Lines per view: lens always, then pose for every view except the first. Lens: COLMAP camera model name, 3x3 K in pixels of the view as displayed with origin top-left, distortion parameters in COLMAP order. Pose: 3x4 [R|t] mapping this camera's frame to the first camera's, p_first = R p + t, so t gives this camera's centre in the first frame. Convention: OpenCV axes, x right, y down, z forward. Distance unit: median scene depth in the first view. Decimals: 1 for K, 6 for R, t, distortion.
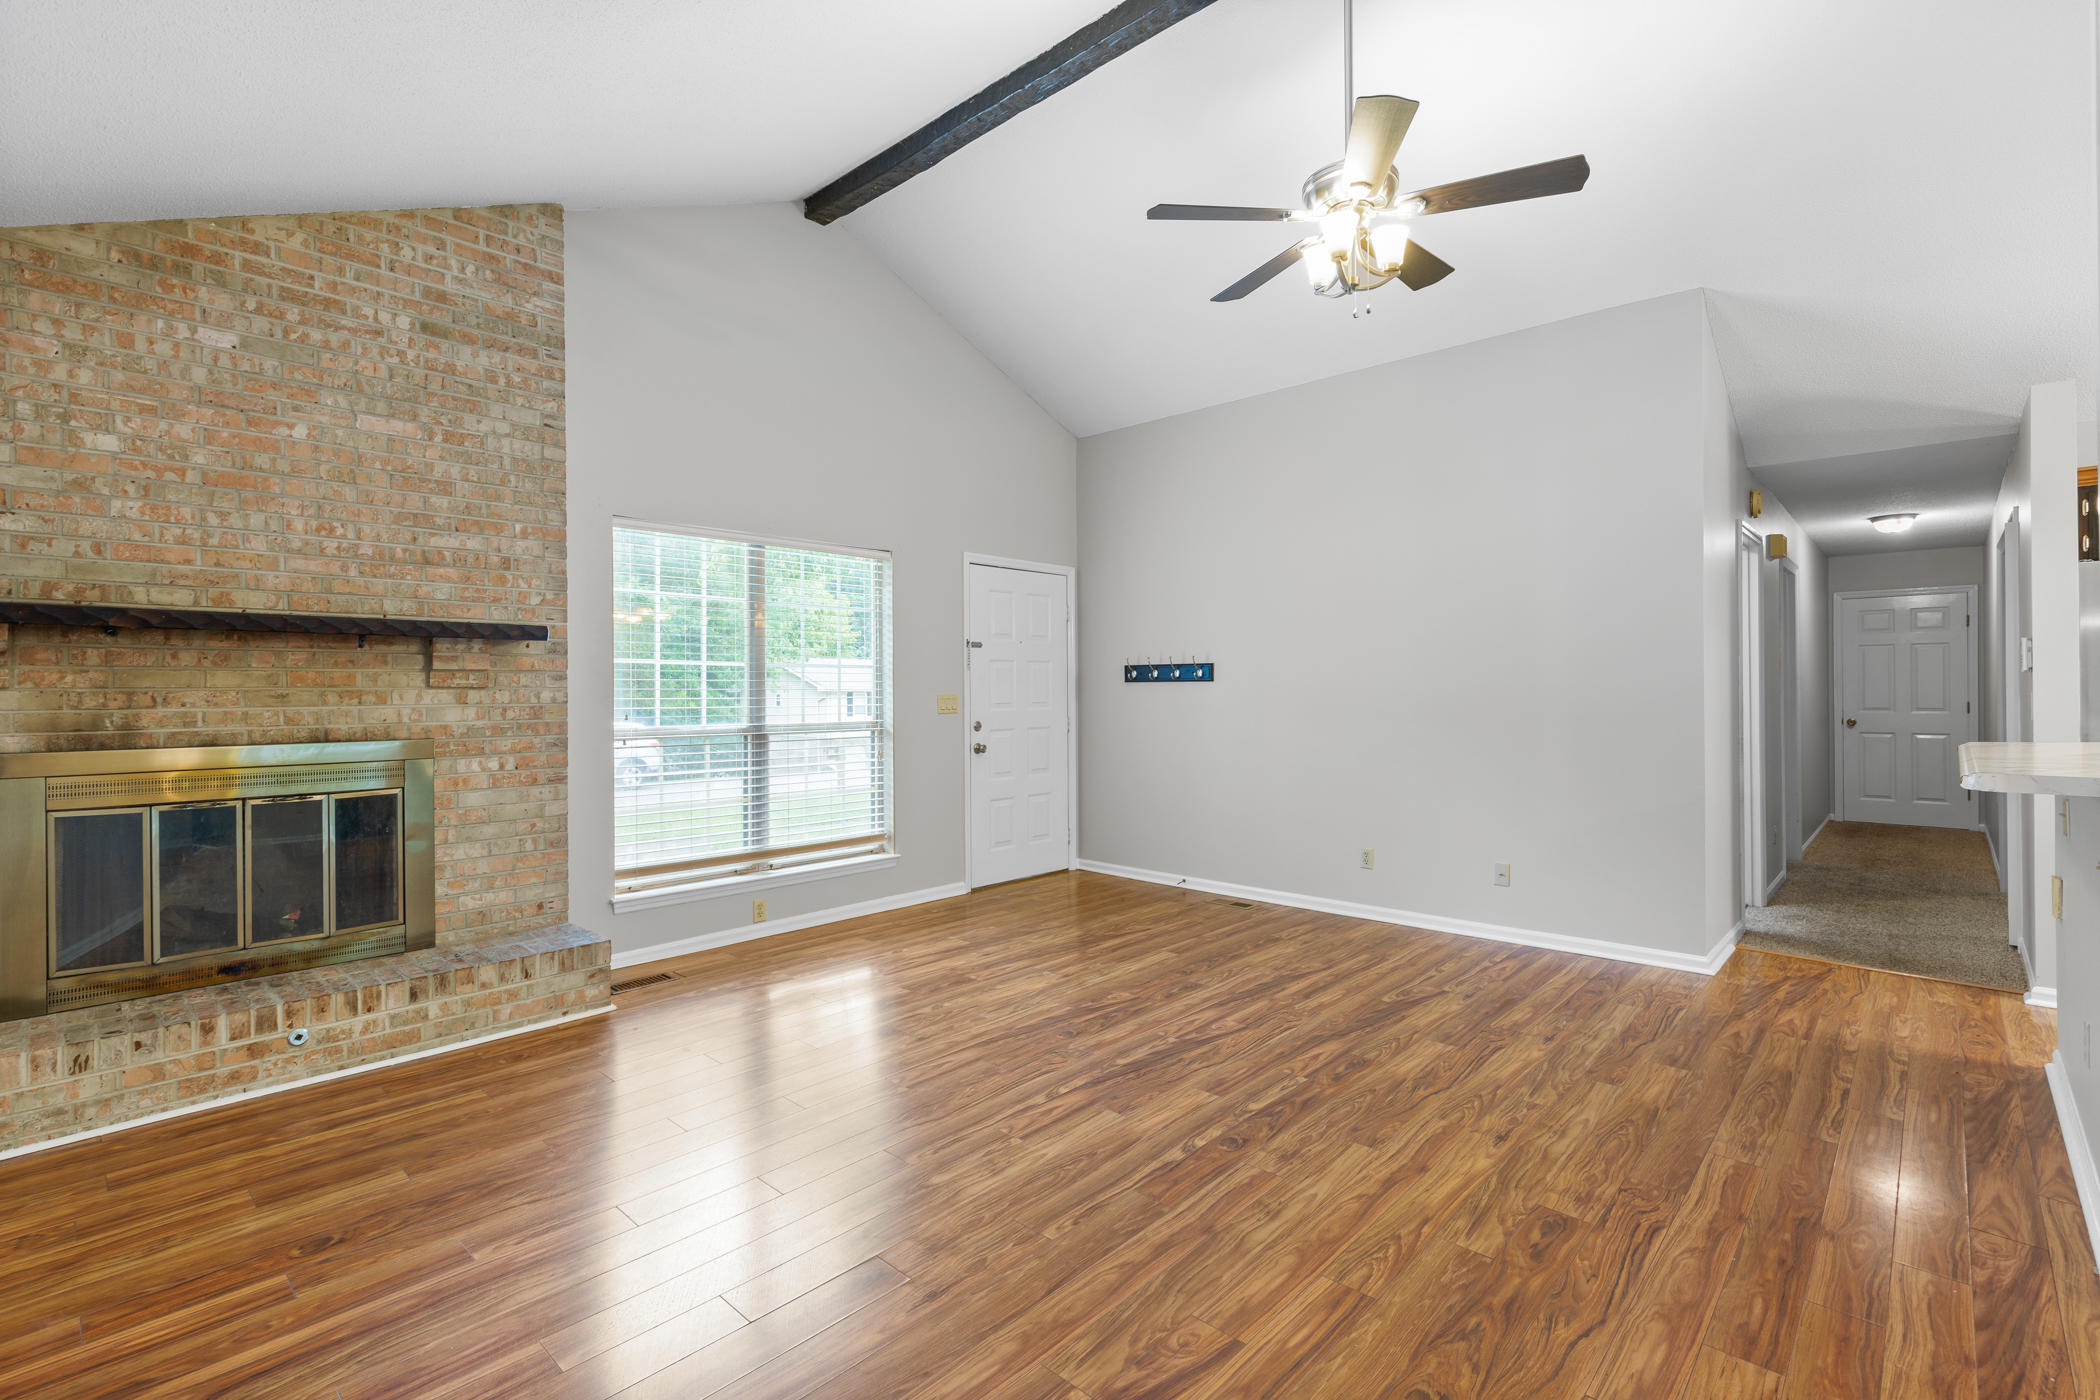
lens RADIAL K [[953.4, 0, 1037.8], [0, 953.4, 689.8], [0, 0, 1]] dist [0.003663, 0.000574]
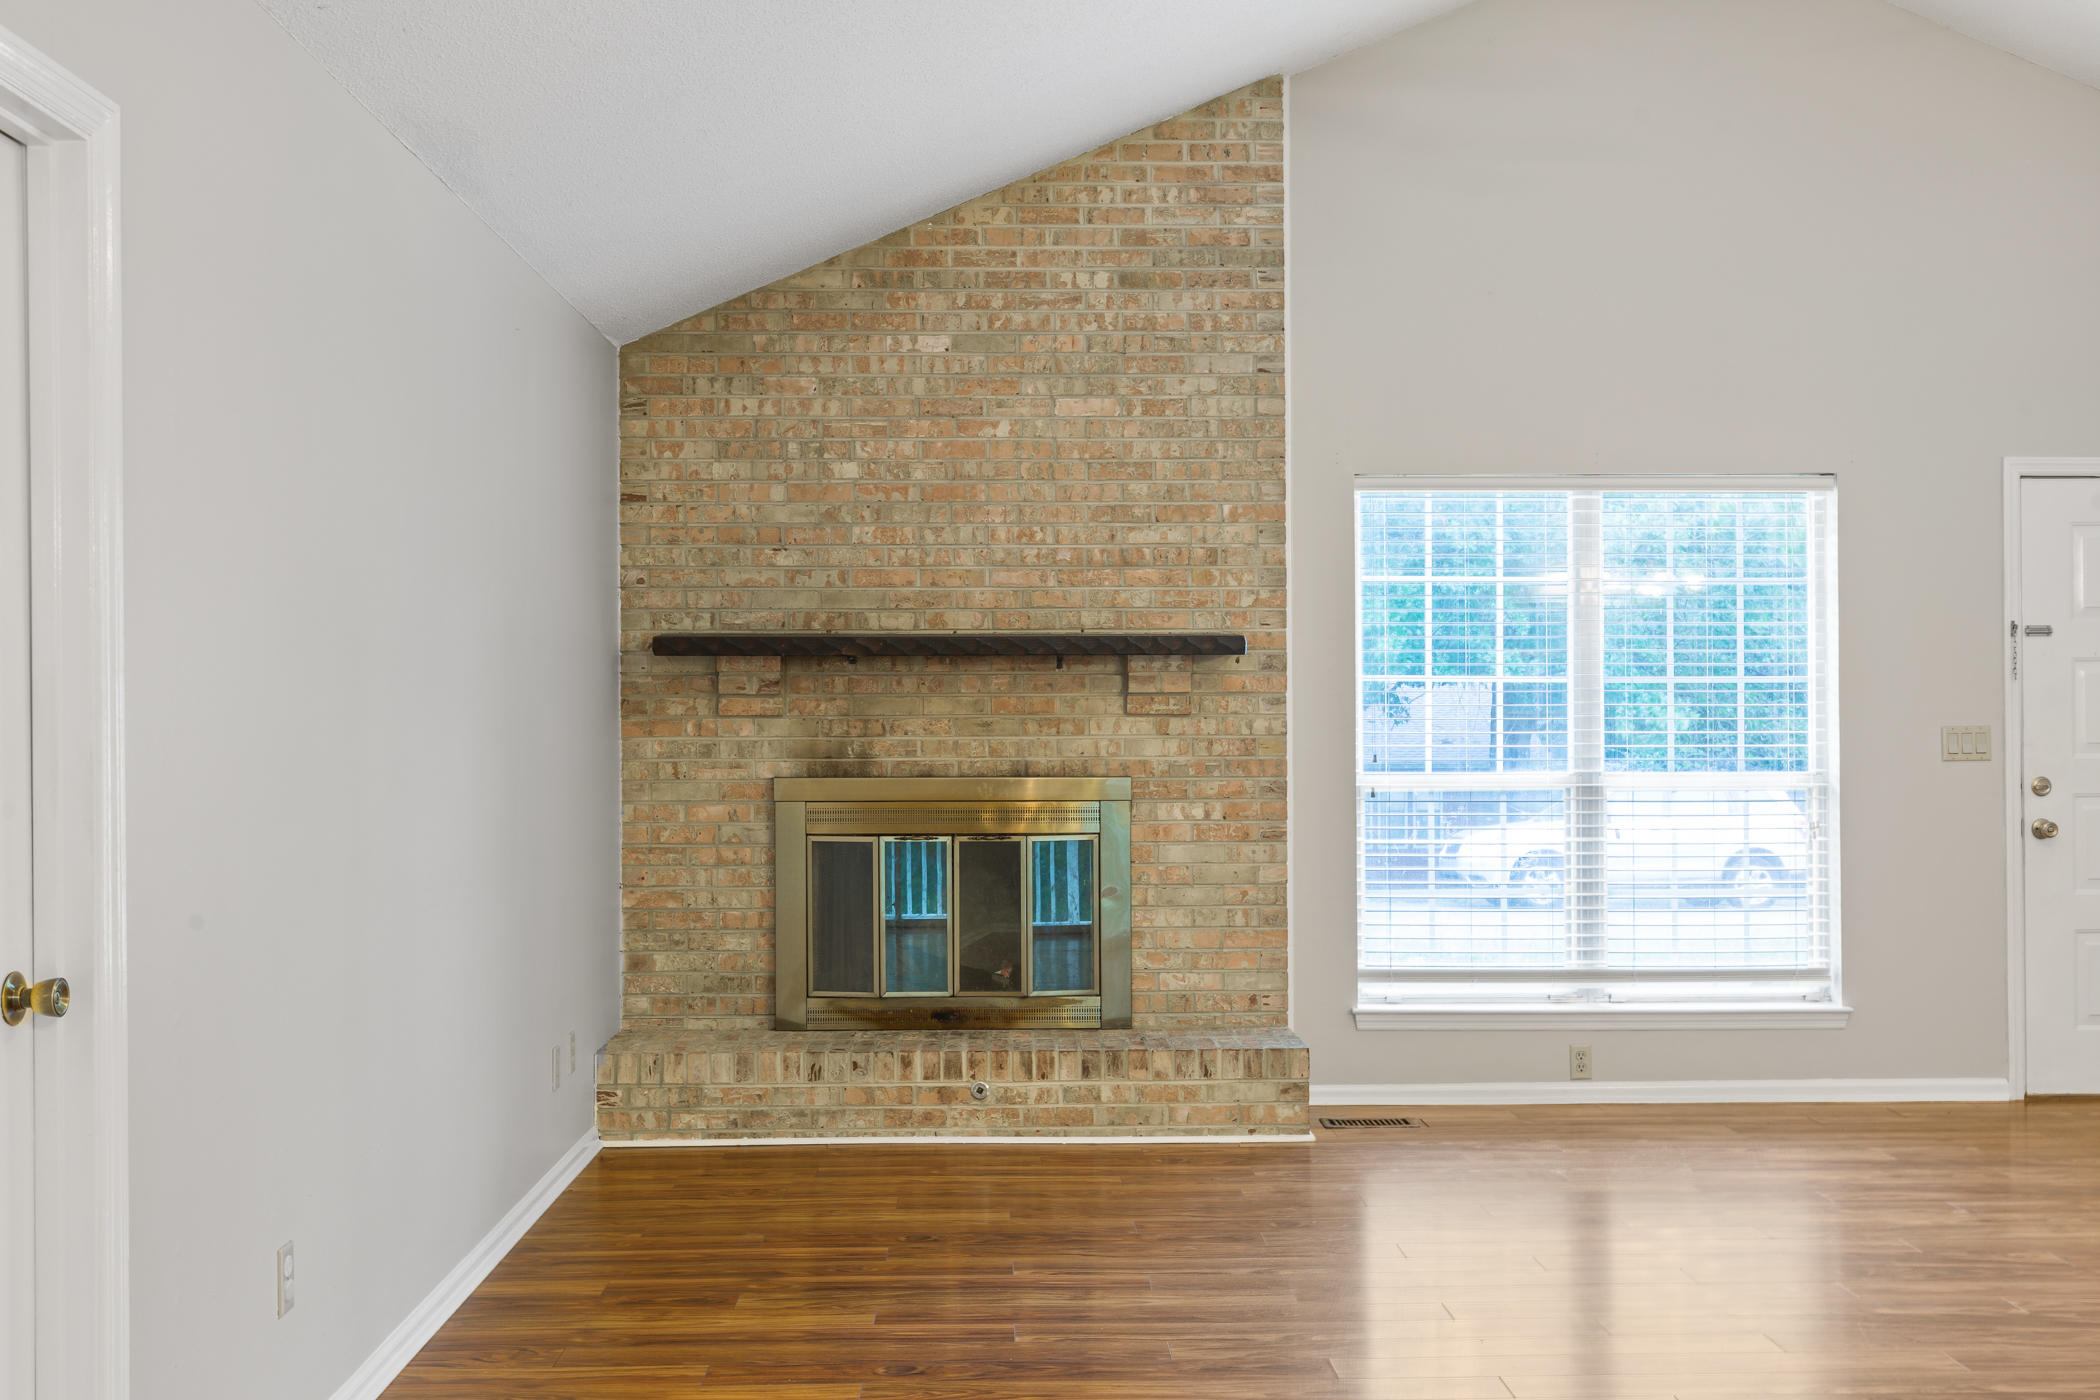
lens RADIAL K [[2066.3, 0, 1034.3], [0, 2066.3, 705.1], [0, 0, 1]] dist [0.008993, -0.003356]
pose [[0.702909, -0.002104, -0.711276, 0.623608], [0.000183, 0.999996, -0.002777, -0.006096], [0.711280, 0.001822, 0.702907, -0.339051]]
